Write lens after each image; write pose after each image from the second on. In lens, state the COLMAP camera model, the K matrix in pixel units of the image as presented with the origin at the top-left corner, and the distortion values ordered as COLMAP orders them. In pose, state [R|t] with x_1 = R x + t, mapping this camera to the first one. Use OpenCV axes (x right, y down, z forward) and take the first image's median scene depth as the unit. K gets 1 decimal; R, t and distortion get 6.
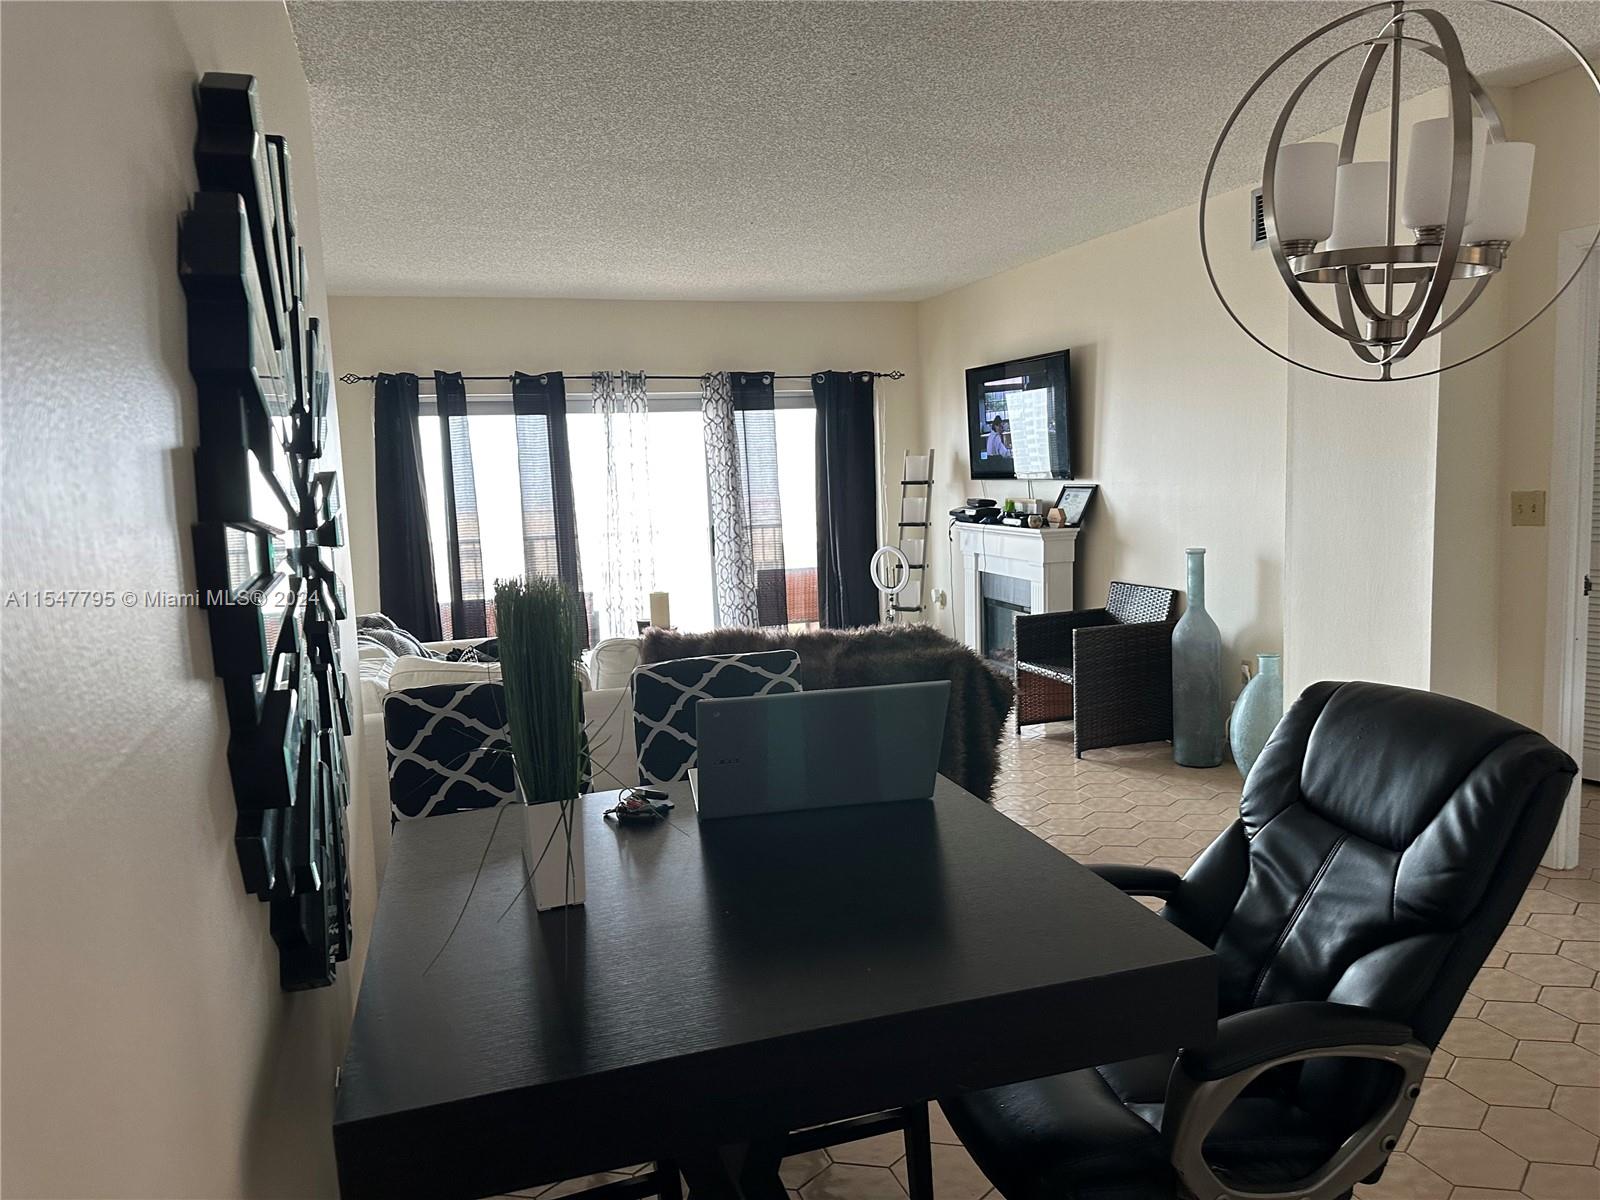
lens RADIAL K [[1172.2, 0, 789.2], [0, 1172.2, 595.9], [0, 0, 1]] dist [0.198642, -0.215072]
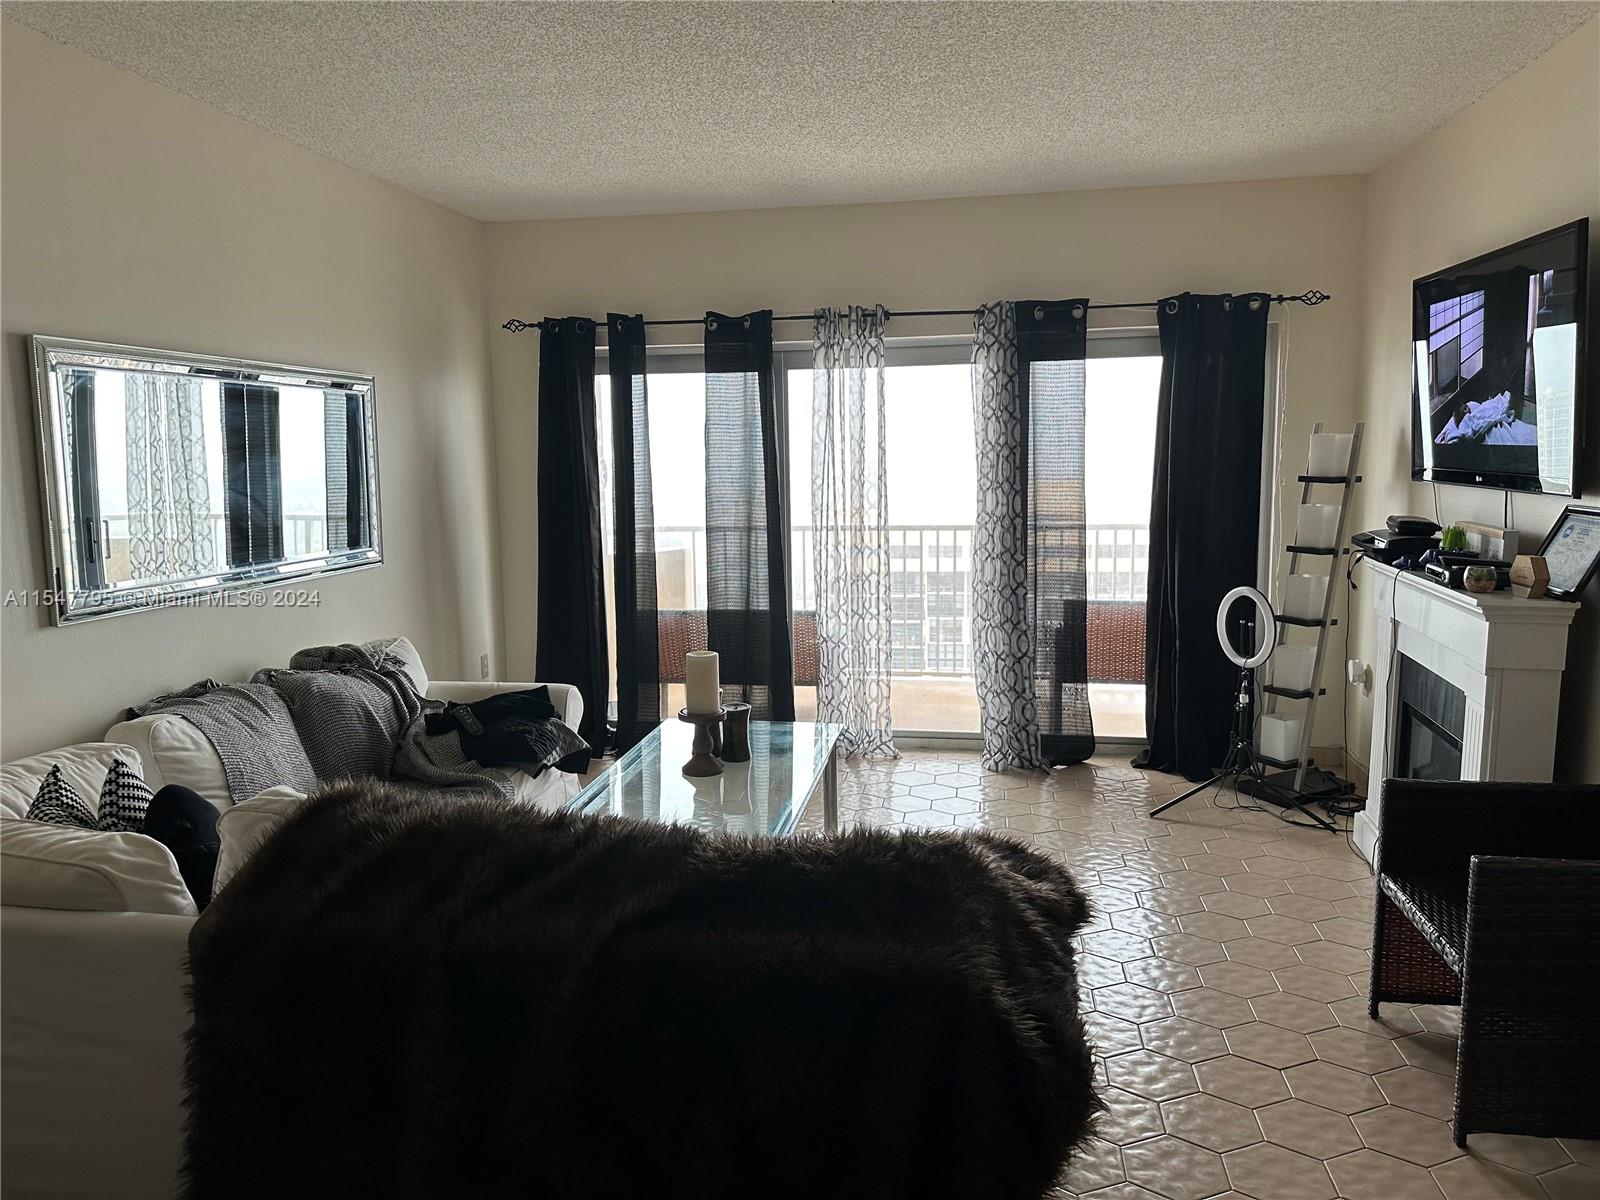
lens RADIAL K [[1172.2, 0, 789.2], [0, 1172.2, 595.9], [0, 0, 1]] dist [0.198642, -0.215072]
pose [[0.887736, 0.083566, -0.452704, 0.154910], [-0.069226, 0.996437, 0.048187, -0.051015], [0.455117, -0.011438, 0.890358, 0.358194]]
